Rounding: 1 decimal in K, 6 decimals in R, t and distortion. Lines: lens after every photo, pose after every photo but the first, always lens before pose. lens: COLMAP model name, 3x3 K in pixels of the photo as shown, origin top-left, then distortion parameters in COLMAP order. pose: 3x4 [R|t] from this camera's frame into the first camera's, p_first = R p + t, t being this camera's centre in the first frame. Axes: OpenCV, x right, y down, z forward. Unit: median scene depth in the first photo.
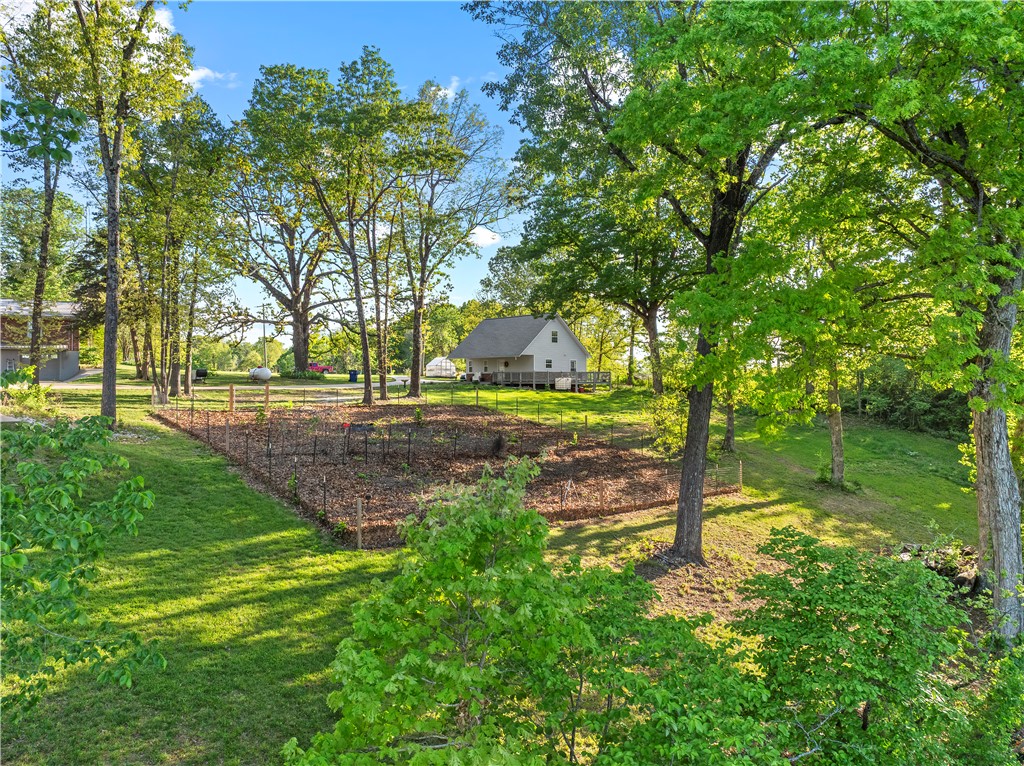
lens RADIAL K [[712.2, 0, 512.6], [0, 712.2, 384.1], [0, 0, 1]] dist [-0.046433, 0.006427]
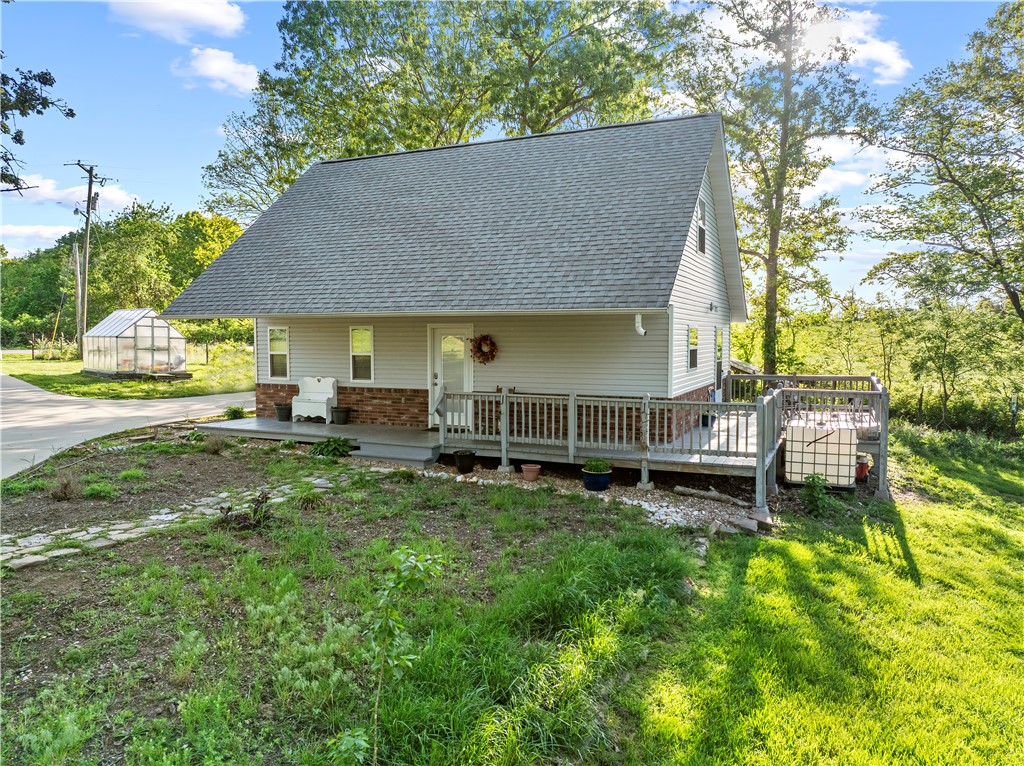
lens RADIAL K [[712.2, 0, 512.8], [0, 712.2, 381.1], [0, 0, 1]] dist [-0.046433, 0.006427]
pose [[0.922115, -0.024155, 0.386161, -0.054451], [0.001049, 0.998202, 0.059934, -0.020586], [-0.386914, -0.054861, 0.920482, 0.521391]]
